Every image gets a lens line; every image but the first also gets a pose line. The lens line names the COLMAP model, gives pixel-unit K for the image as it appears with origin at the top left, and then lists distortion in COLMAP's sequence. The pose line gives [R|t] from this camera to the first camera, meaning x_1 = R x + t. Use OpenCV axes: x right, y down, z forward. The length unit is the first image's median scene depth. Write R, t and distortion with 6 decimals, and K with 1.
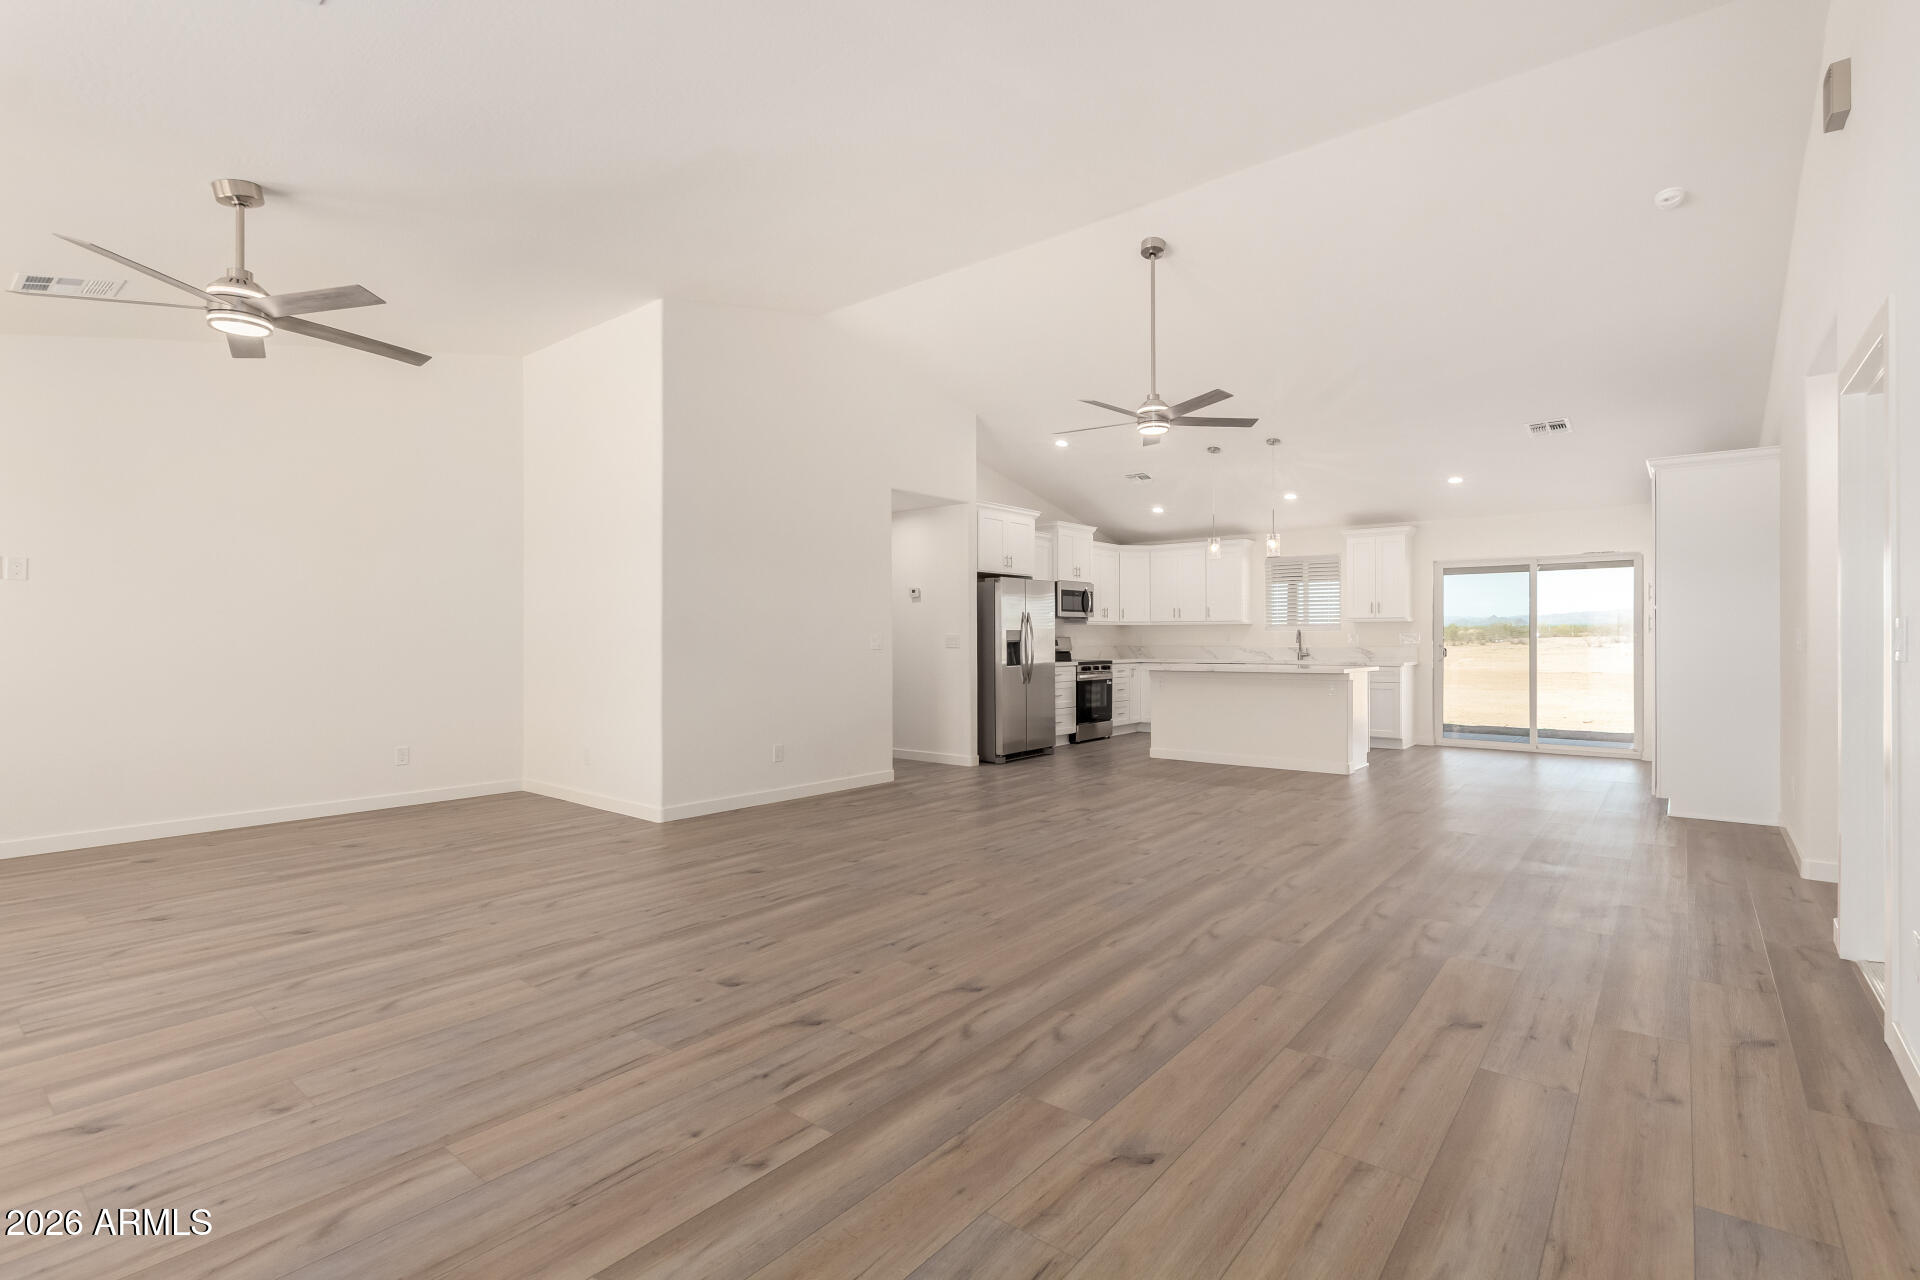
lens RADIAL K [[875.5, 0, 970.8], [0, 875.5, 648.2], [0, 0, 1]] dist [0.007371, -0.002492]
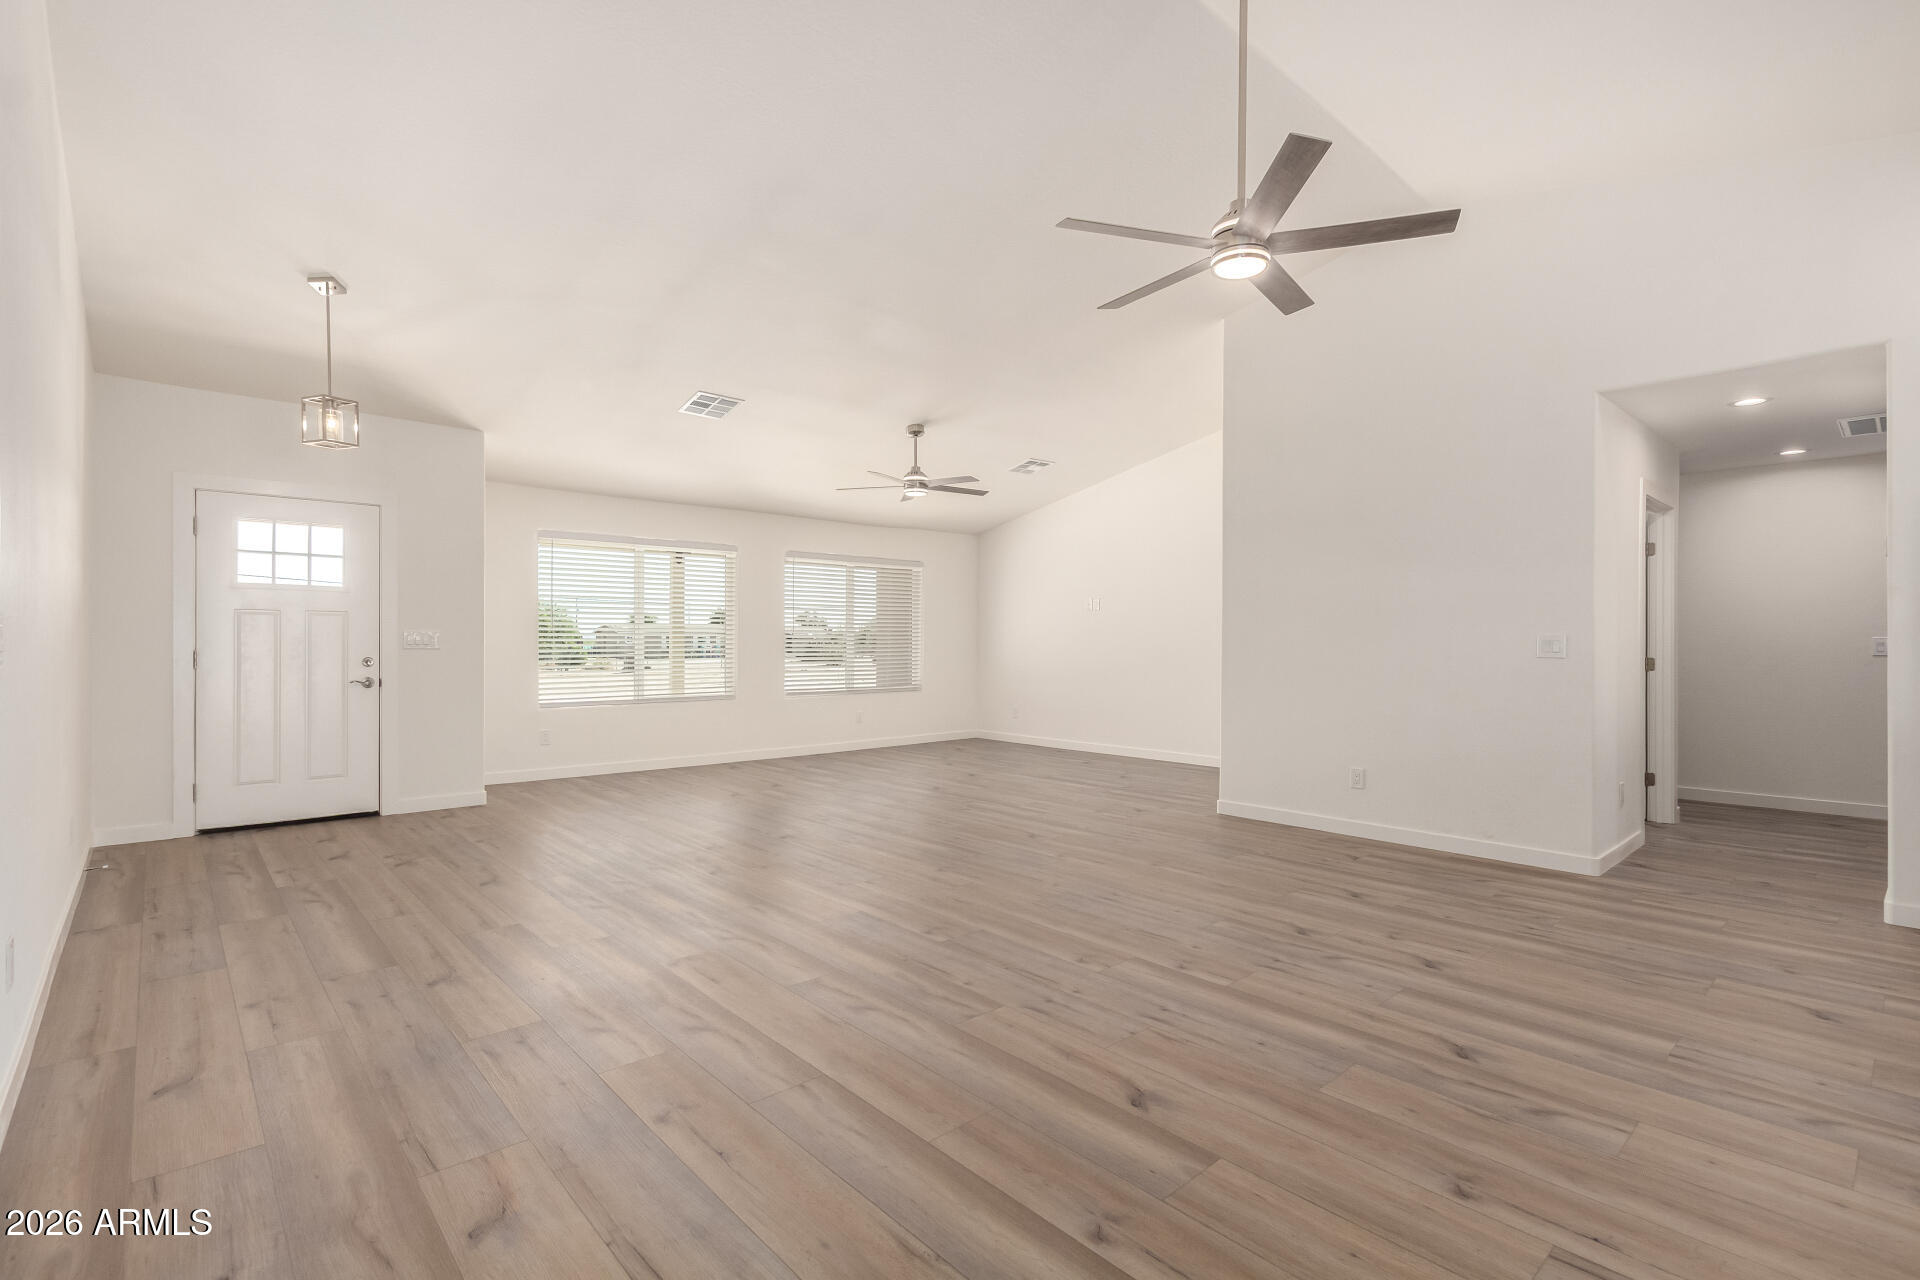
lens RADIAL K [[875.5, 0, 973.8], [0, 875.5, 640.4], [0, 0, 1]] dist [0.007371, -0.002492]
pose [[-0.142358, -0.000580, -0.989815, 0.420408], [-0.013246, 0.999911, 0.001319, -0.004387], [0.989727, 0.013299, -0.142353, 0.486822]]
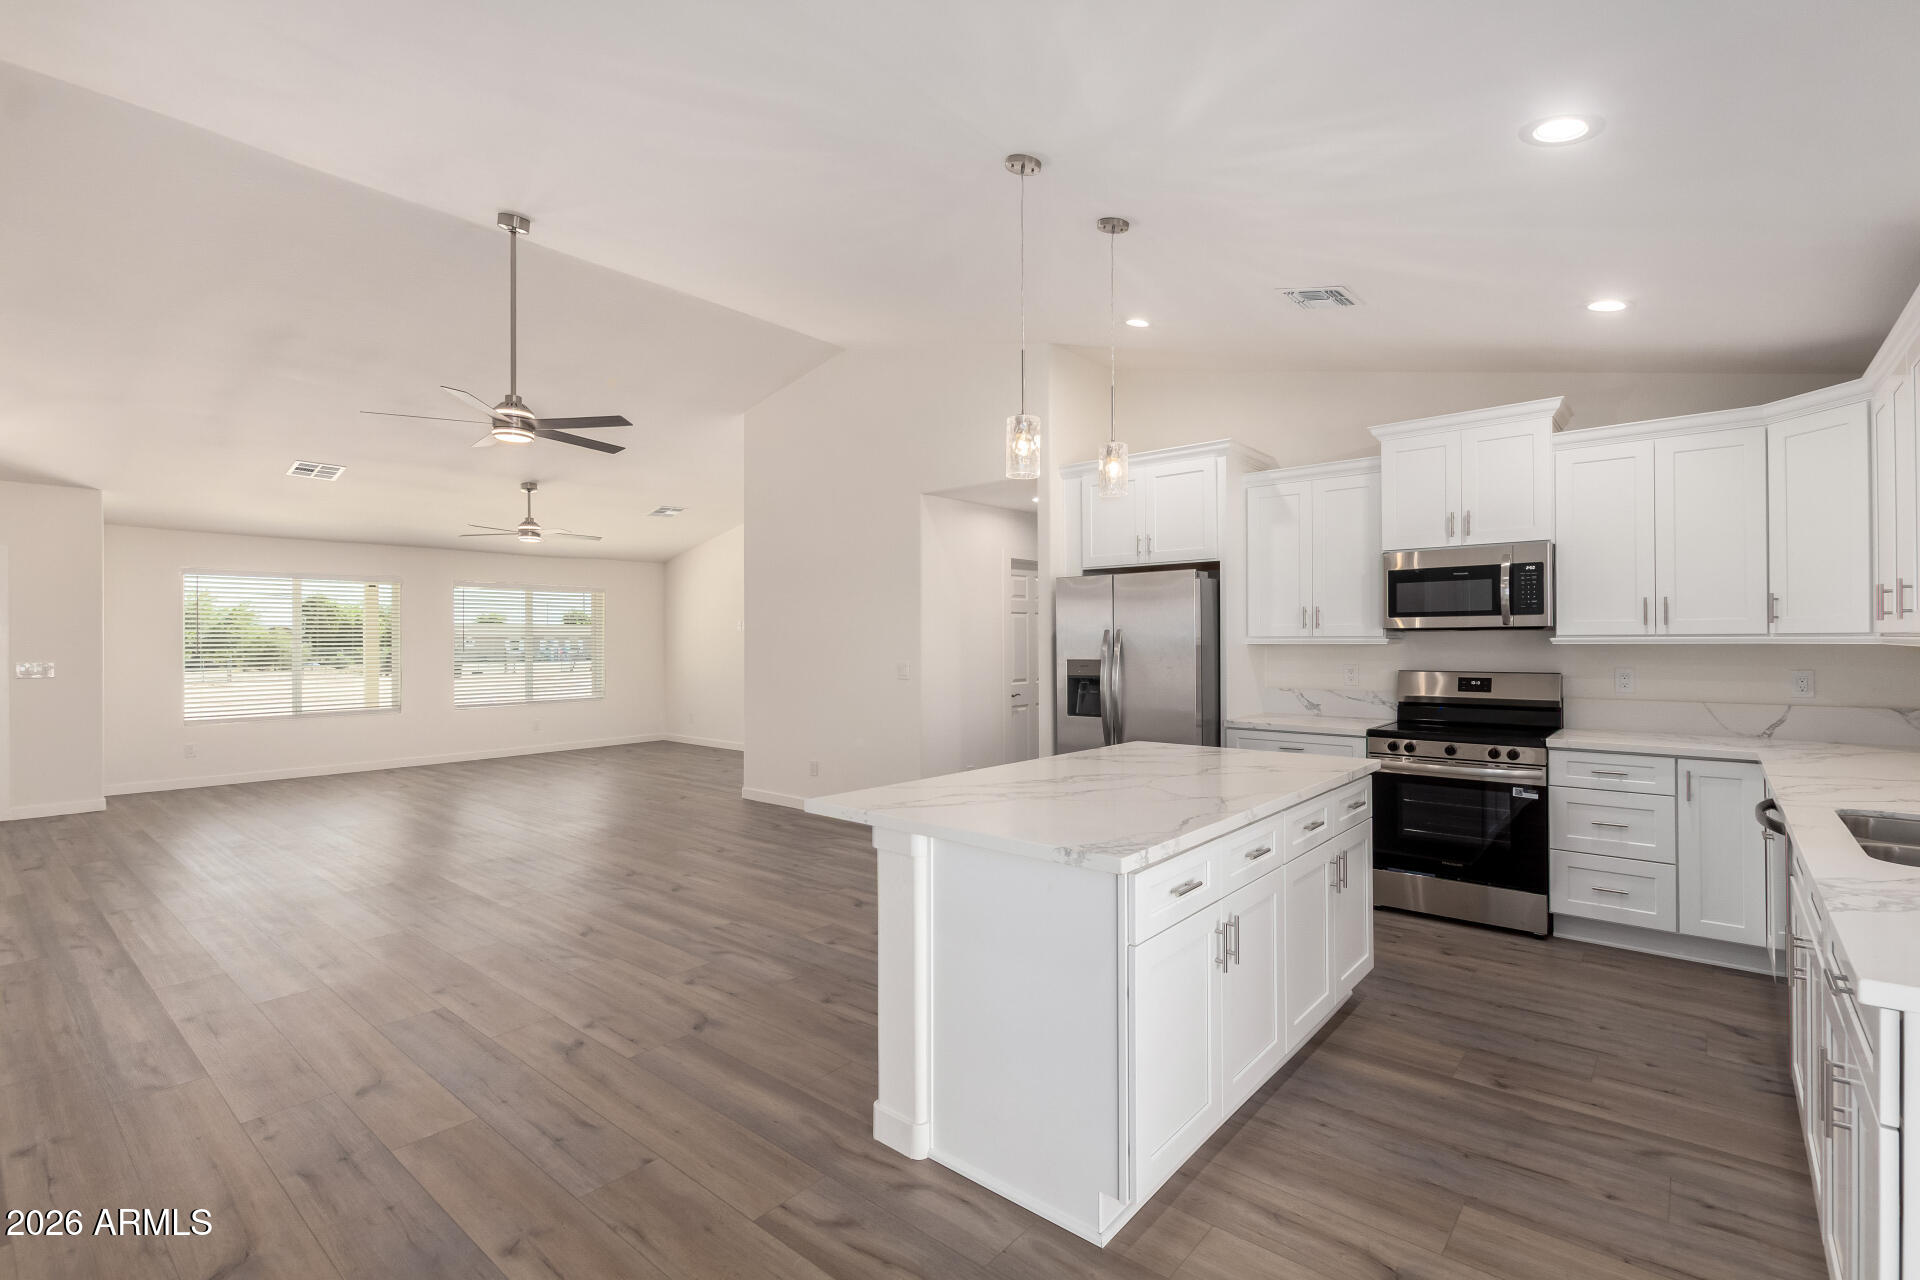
lens RADIAL K [[875.5, 0, 965.8], [0, 875.5, 635.2], [0, 0, 1]] dist [0.007371, -0.002492]
pose [[-0.017576, -0.001308, -0.999845, 0.568474], [-0.005469, 0.999984, -0.001212, -0.030755], [0.999831, 0.005447, -0.017583, 0.778892]]
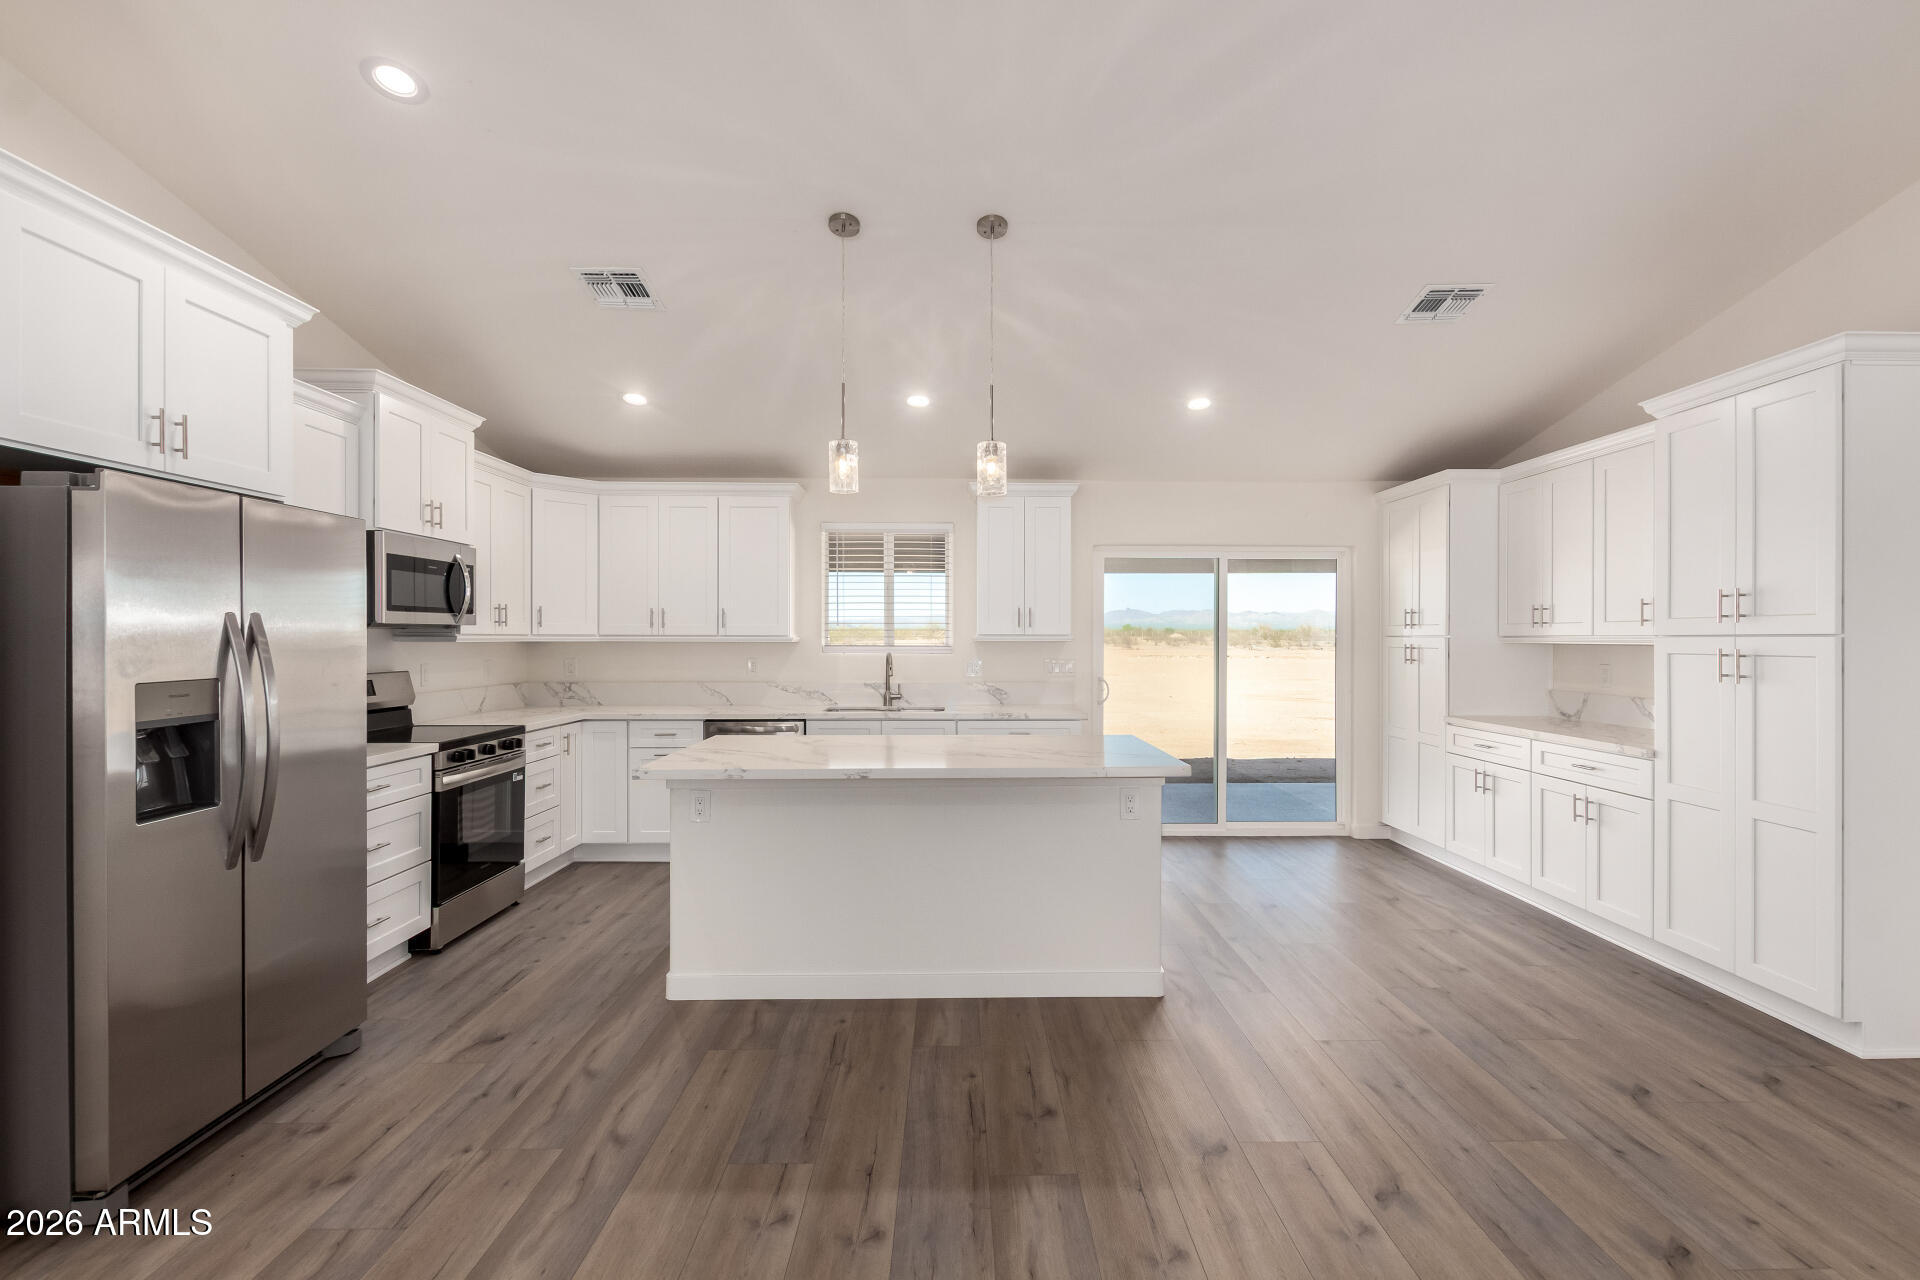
lens RADIAL K [[875.5, 0, 975.1], [0, 875.5, 639.8], [0, 0, 1]] dist [0.007371, -0.002492]
pose [[0.760986, 0.003712, 0.648758, 0.050198], [0.002191, 0.999963, -0.008291, -0.025298], [-0.648765, 0.007731, 0.760949, 0.539563]]
